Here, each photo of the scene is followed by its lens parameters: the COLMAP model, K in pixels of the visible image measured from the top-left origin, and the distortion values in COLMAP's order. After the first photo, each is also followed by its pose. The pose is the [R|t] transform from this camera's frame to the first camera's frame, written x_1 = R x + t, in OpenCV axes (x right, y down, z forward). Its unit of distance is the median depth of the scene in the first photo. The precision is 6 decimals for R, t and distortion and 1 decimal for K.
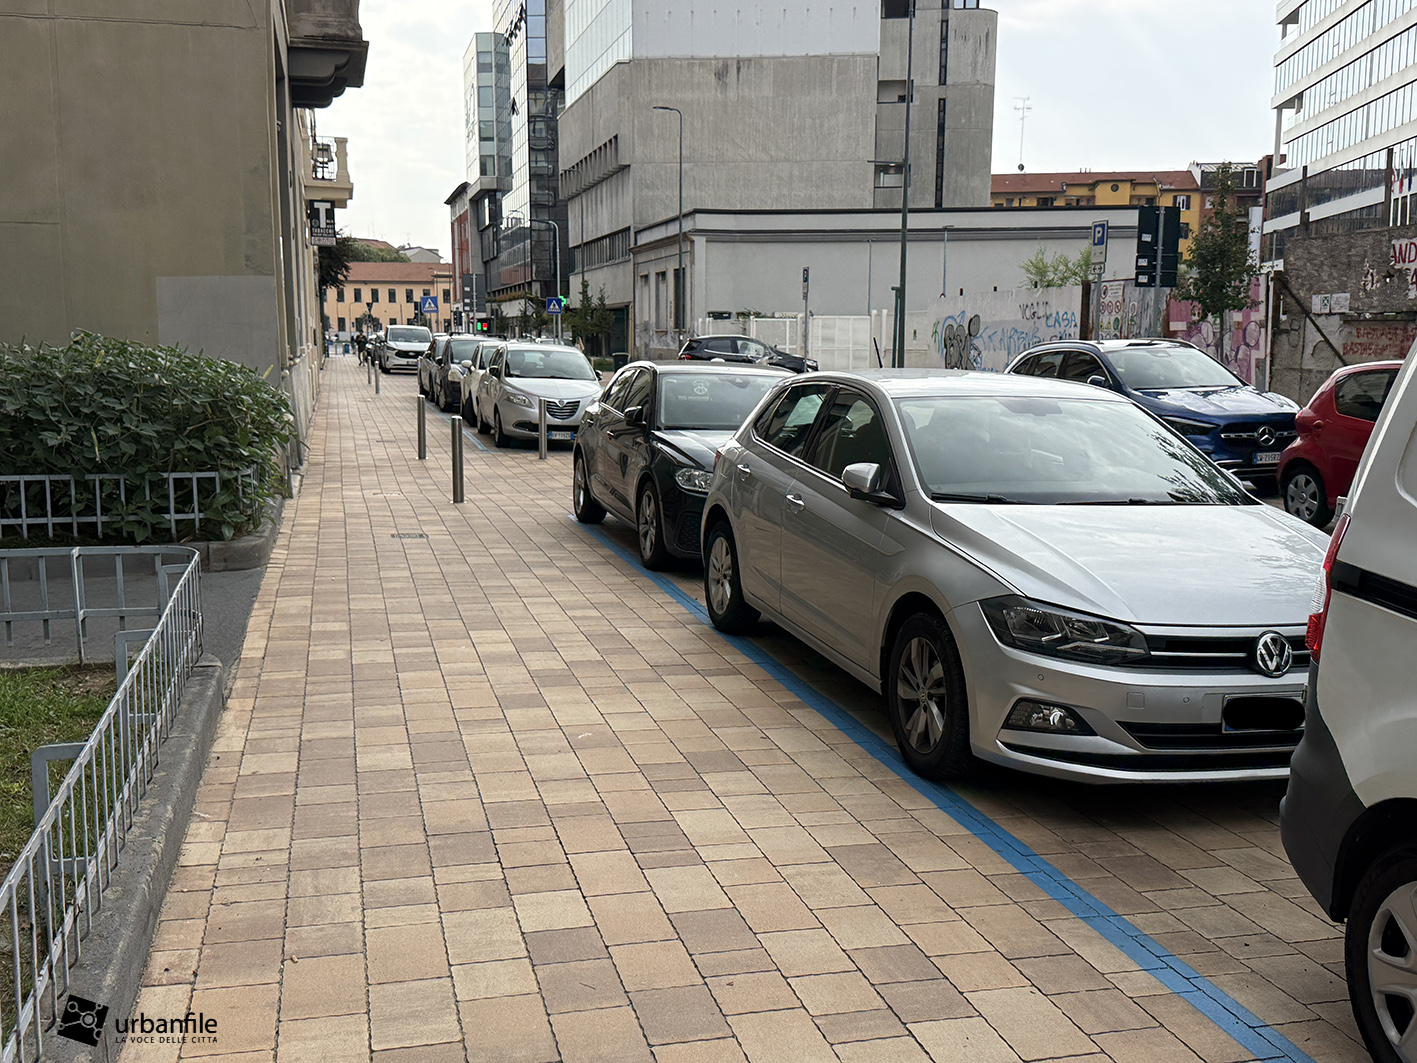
lens RADIAL K [[1406.3, 0, 740.6], [0, 1406.3, 522.1], [0, 0, 1]] dist [0.059978, 0.000000]
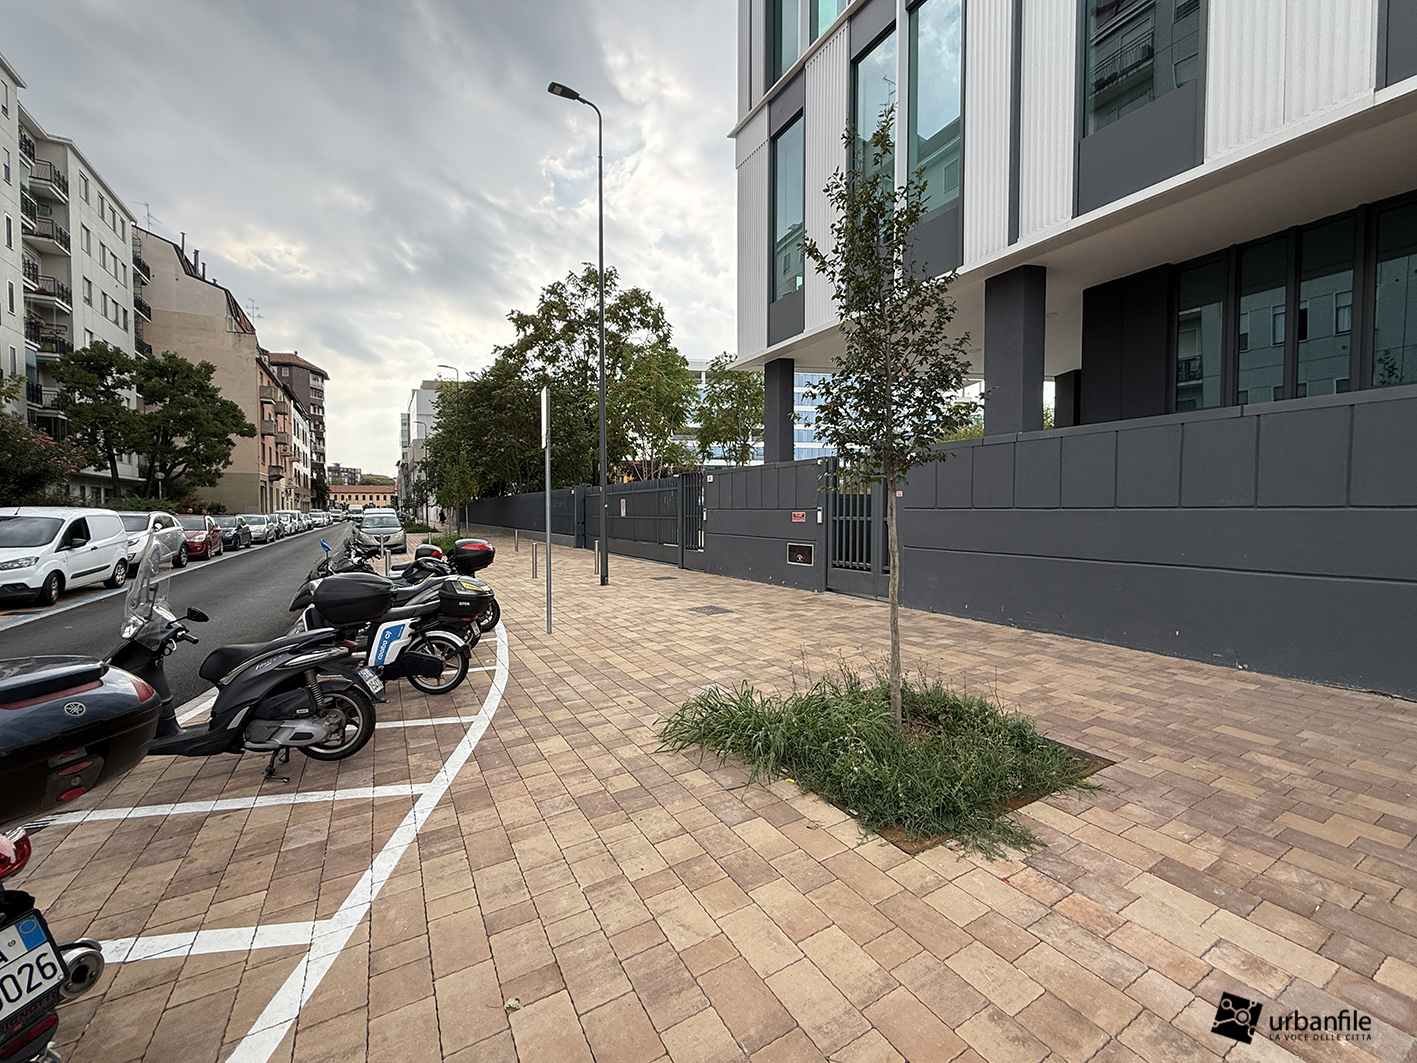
lens RADIAL K [[578.6, 0, 712.9], [0, 578.6, 533.5], [0, 0, 1]] dist [-0.000605, 0.000203]
pose [[0.970132, -0.008460, 0.242432, 0.605538], [0.031445, 0.995346, -0.091095, 0.167999], [-0.240533, 0.095997, 0.965882, -1.252977]]
